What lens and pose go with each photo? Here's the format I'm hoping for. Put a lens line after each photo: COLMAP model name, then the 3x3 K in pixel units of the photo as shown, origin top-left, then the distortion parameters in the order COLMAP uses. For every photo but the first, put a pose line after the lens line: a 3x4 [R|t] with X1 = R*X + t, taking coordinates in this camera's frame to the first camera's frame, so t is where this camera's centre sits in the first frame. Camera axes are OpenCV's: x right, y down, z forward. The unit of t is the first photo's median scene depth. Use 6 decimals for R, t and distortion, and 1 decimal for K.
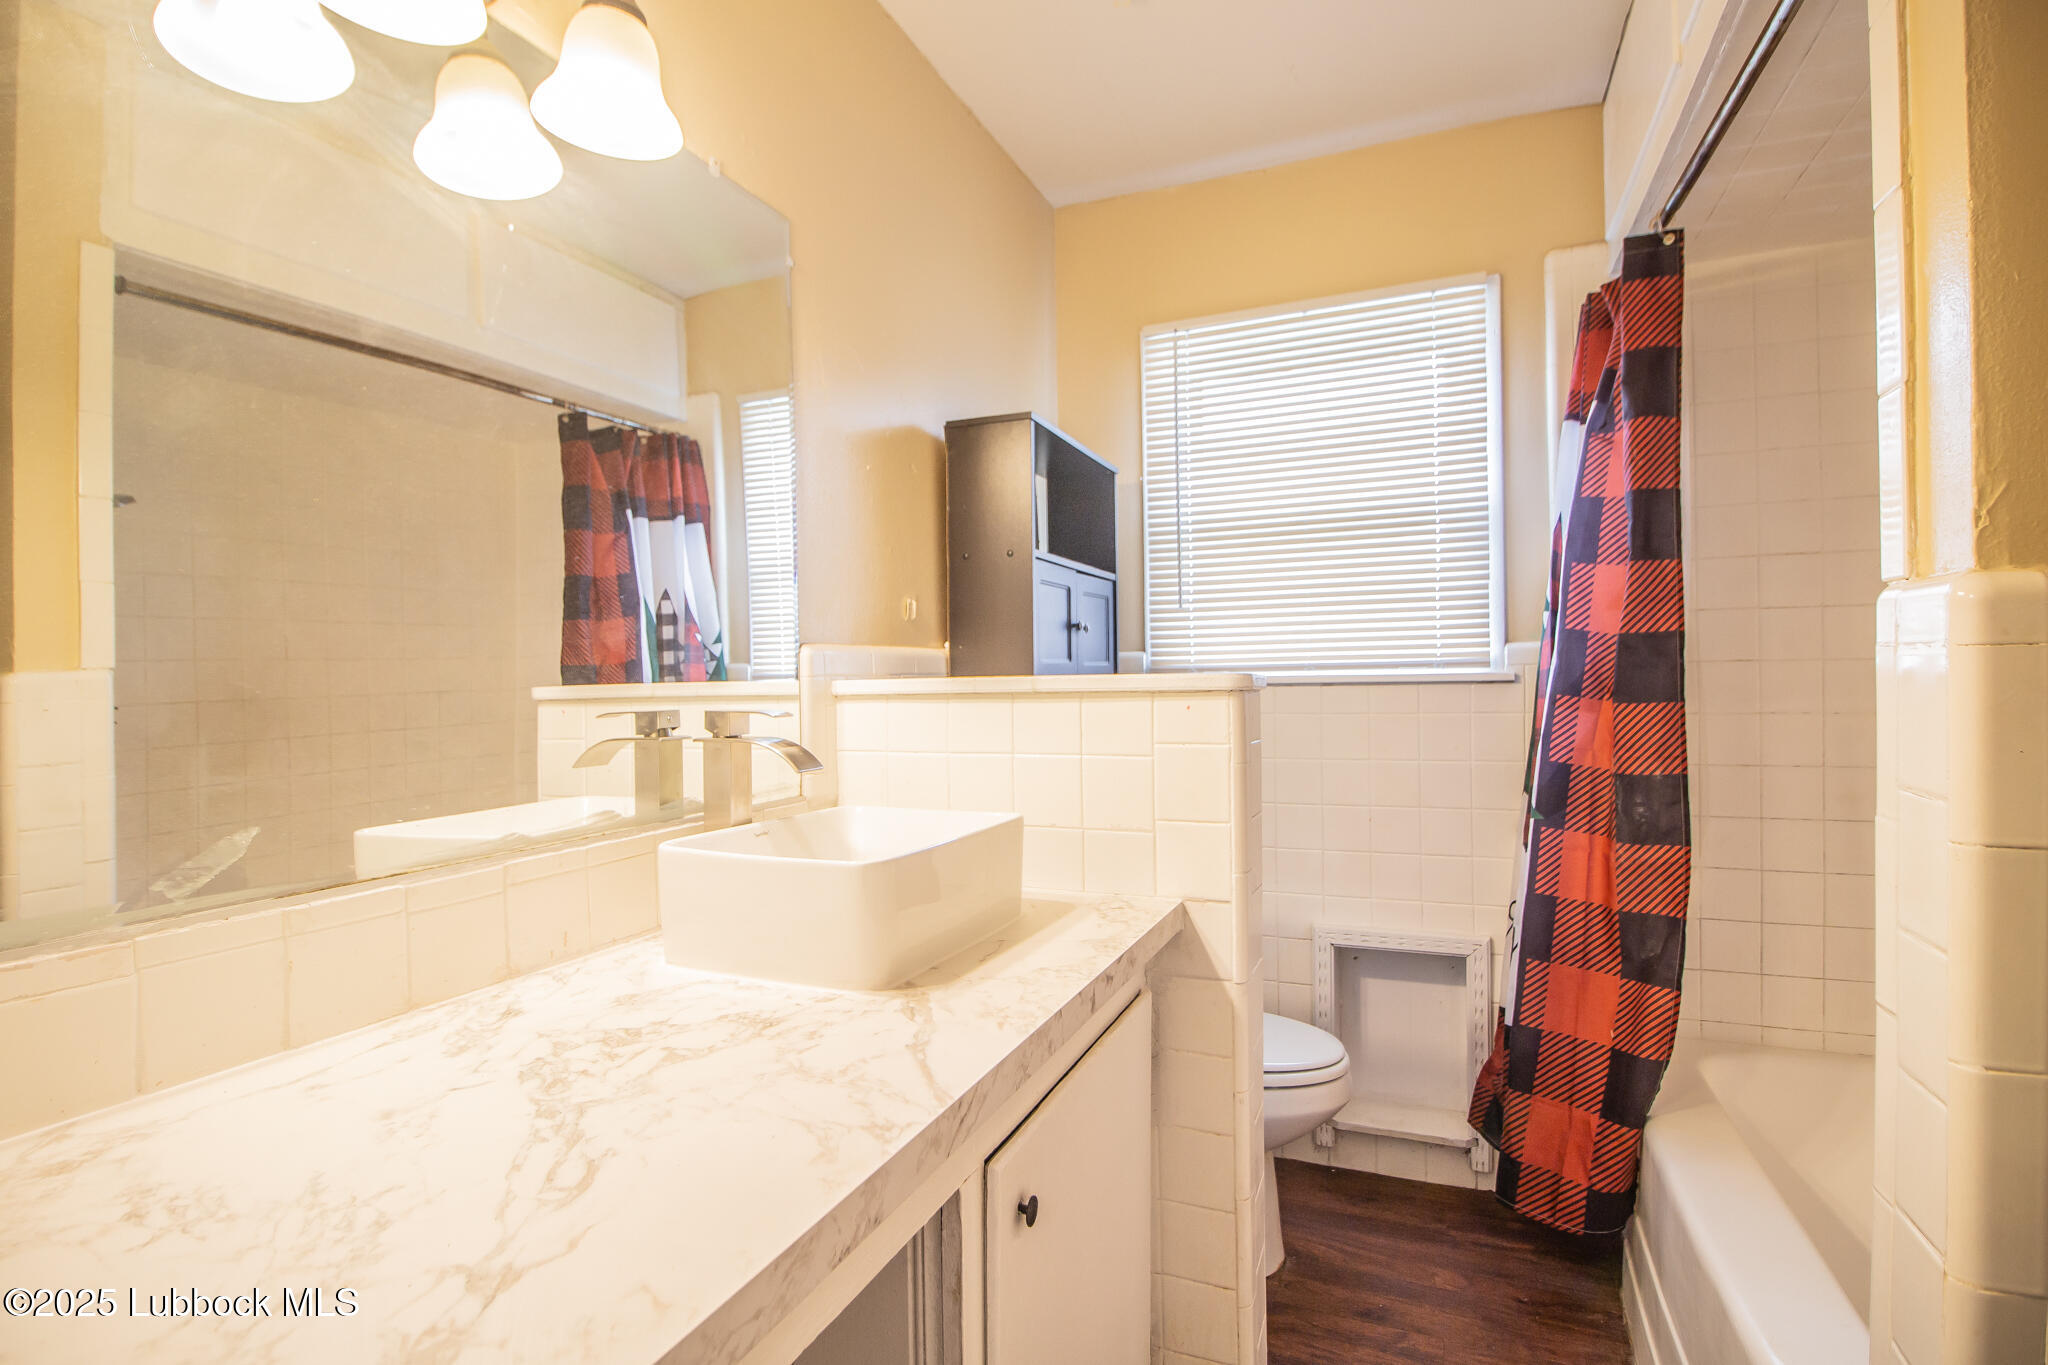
lens RADIAL K [[996.7, 0, 1023.6], [0, 996.7, 681.2], [0, 0, 1]] dist [-0.003562, -0.001210]
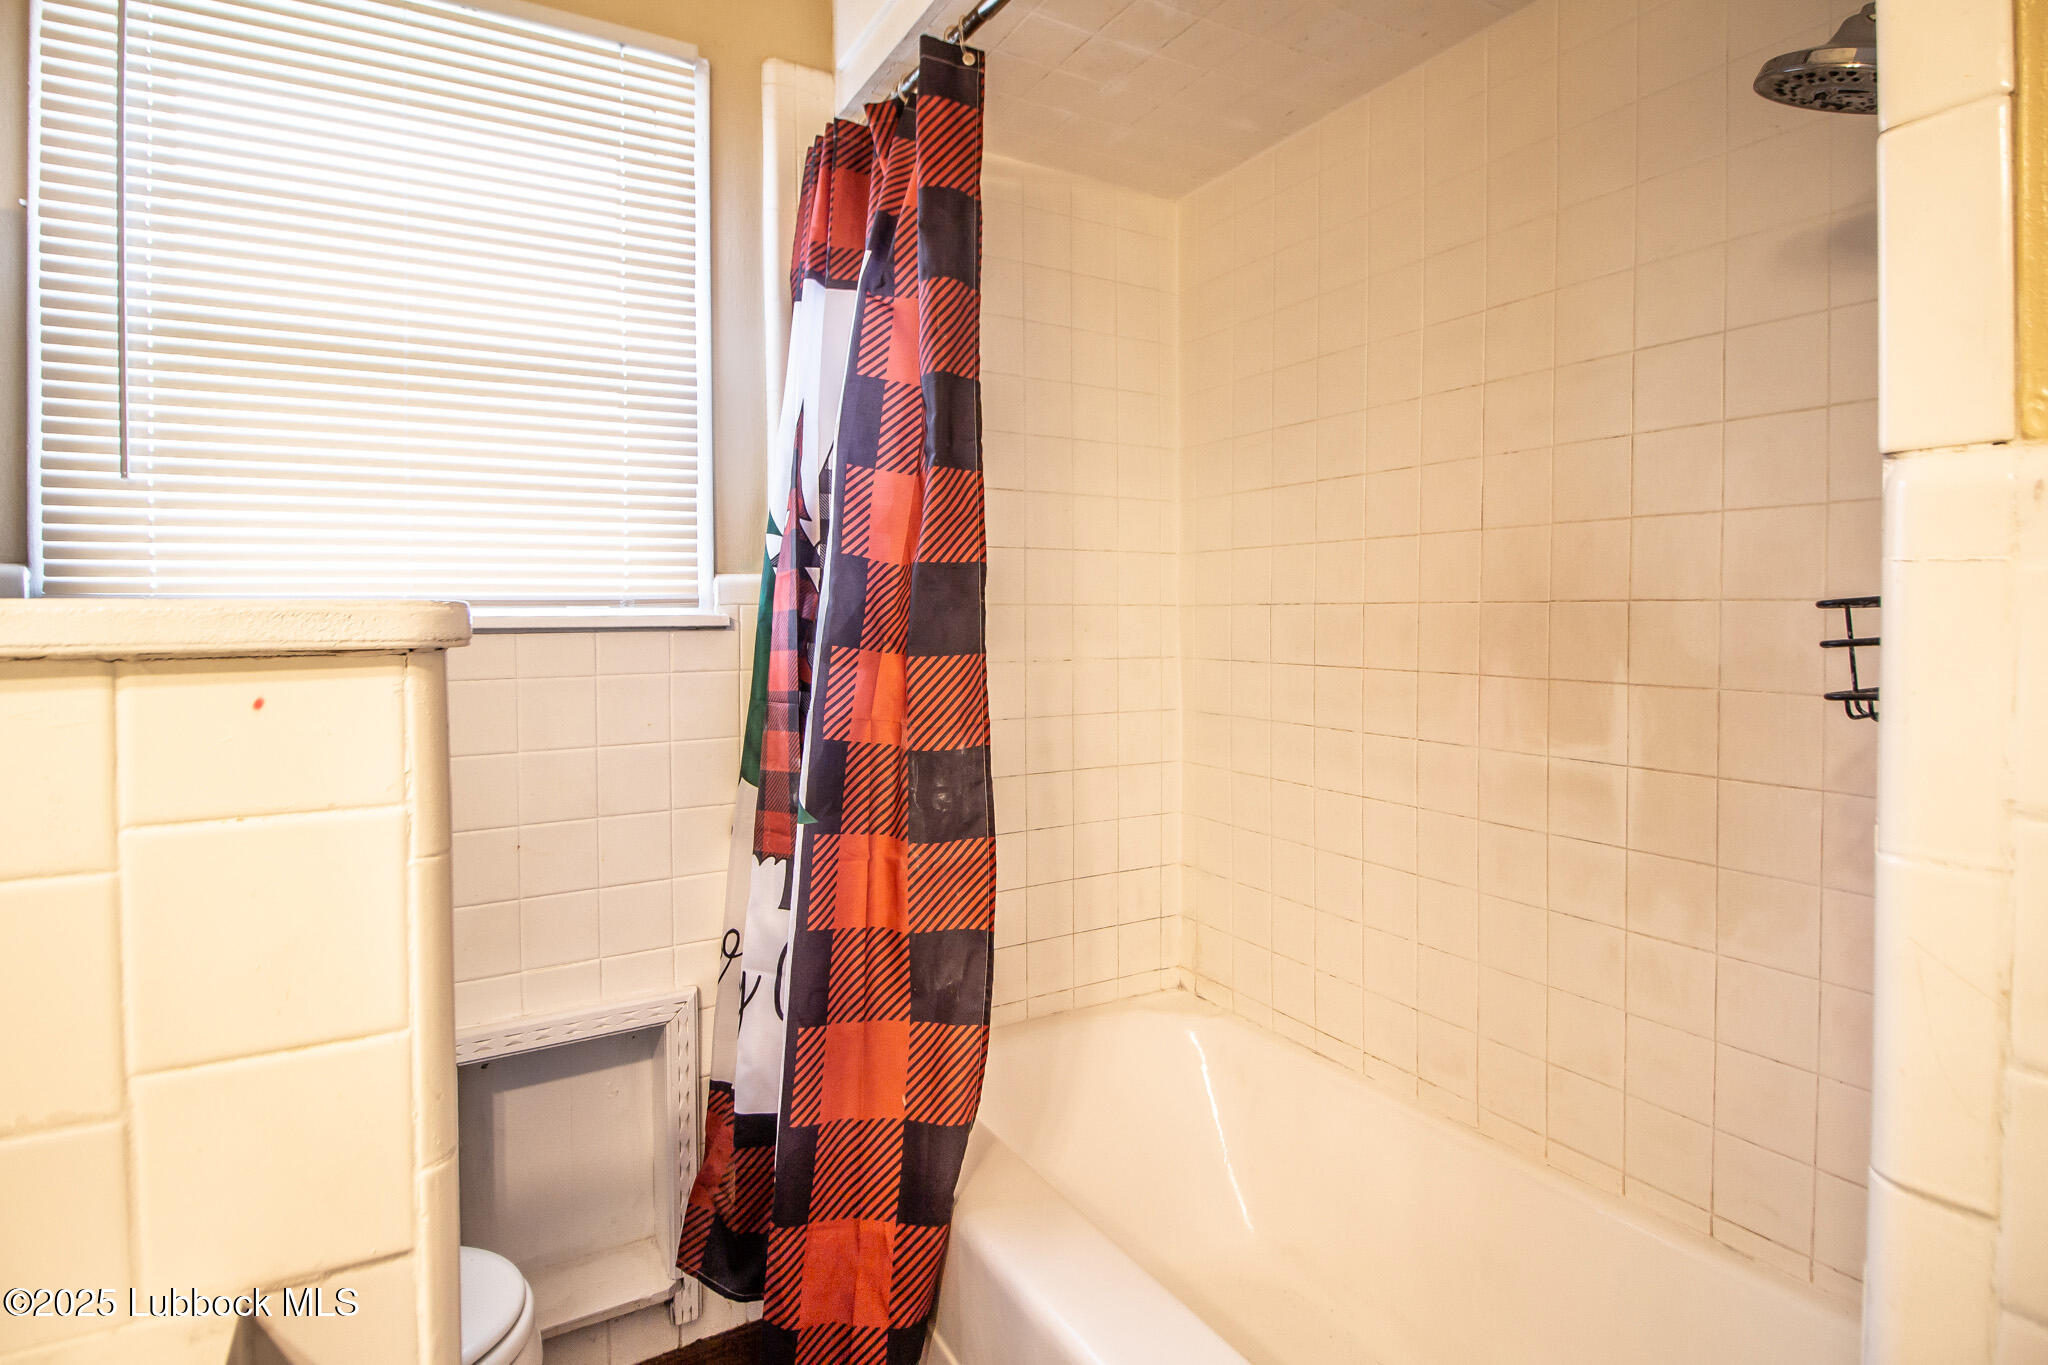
lens RADIAL K [[996.7, 0, 984.3], [0, 996.7, 628.3], [0, 0, 1]] dist [-0.003562, -0.001210]
pose [[0.613111, -0.000052, 0.789997, 0.039722], [0.000409, 1.000000, -0.000252, 0.001186], [-0.789997, 0.000478, 0.613111, 0.491261]]
